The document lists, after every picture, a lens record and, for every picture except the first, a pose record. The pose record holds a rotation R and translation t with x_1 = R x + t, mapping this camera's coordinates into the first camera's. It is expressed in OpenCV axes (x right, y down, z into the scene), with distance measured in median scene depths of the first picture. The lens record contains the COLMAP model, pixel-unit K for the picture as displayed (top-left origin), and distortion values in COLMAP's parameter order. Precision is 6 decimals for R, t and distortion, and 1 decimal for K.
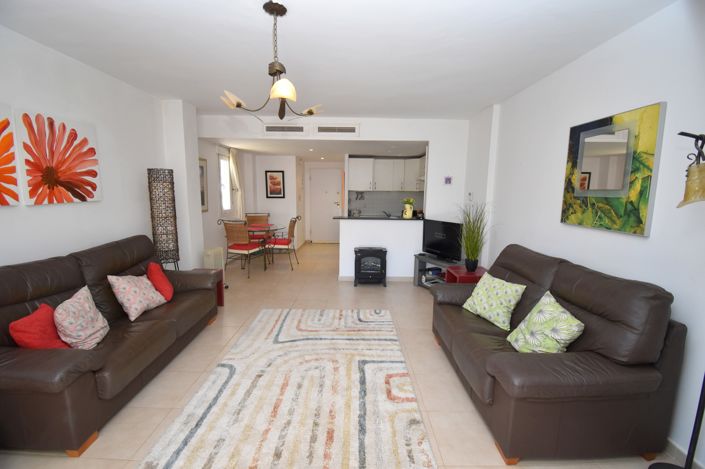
lens RADIAL K [[309.2, 0, 354.9], [0, 309.2, 236.6], [0, 0, 1]] dist [0.023905, -0.027835]
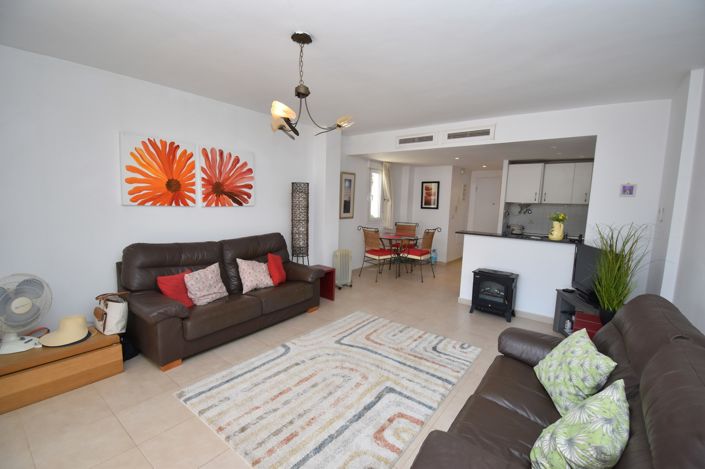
lens RADIAL K [[309.2, 0, 354.9], [0, 309.2, 236.6], [0, 0, 1]] dist [0.023905, -0.027835]
pose [[0.790000, 0.084717, -0.607226, 0.448351], [-0.106021, 0.994364, 0.000796, -0.028890], [0.603871, 0.063750, 0.794529, 0.186392]]
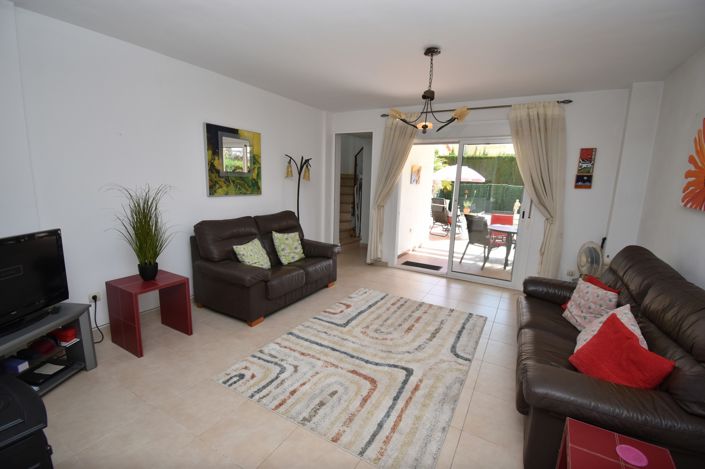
lens RADIAL K [[309.2, 0, 354.9], [0, 309.2, 236.6], [0, 0, 1]] dist [0.023905, -0.027835]
pose [[-0.866554, -0.132011, 0.481308, -0.521974], [0.027768, 0.950137, 0.310594, -0.269567], [-0.498310, 0.282512, -0.819679, 1.798836]]
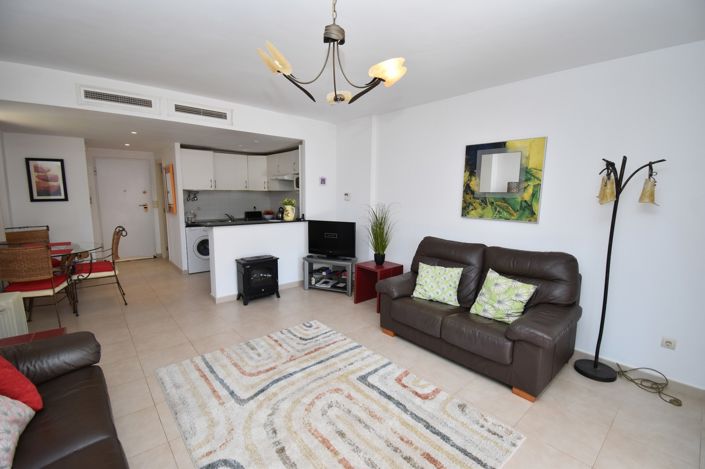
lens RADIAL K [[309.2, 0, 354.9], [0, 309.2, 236.6], [0, 0, 1]] dist [0.023905, -0.027835]
pose [[0.752908, -0.095204, 0.651203, -0.542736], [0.090465, 0.995060, 0.040881, -0.055566], [-0.651878, 0.028132, 0.757802, 0.293063]]
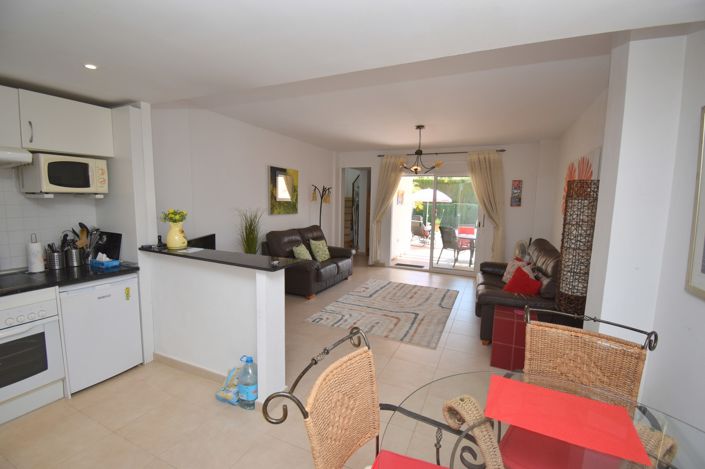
lens RADIAL K [[309.2, 0, 354.9], [0, 309.2, 236.6], [0, 0, 1]] dist [0.023905, -0.027835]
pose [[-0.910156, -0.080801, 0.406309, -0.589603], [0.025794, 0.967838, 0.250250, -0.373968], [-0.413461, 0.238247, -0.878799, 2.462810]]
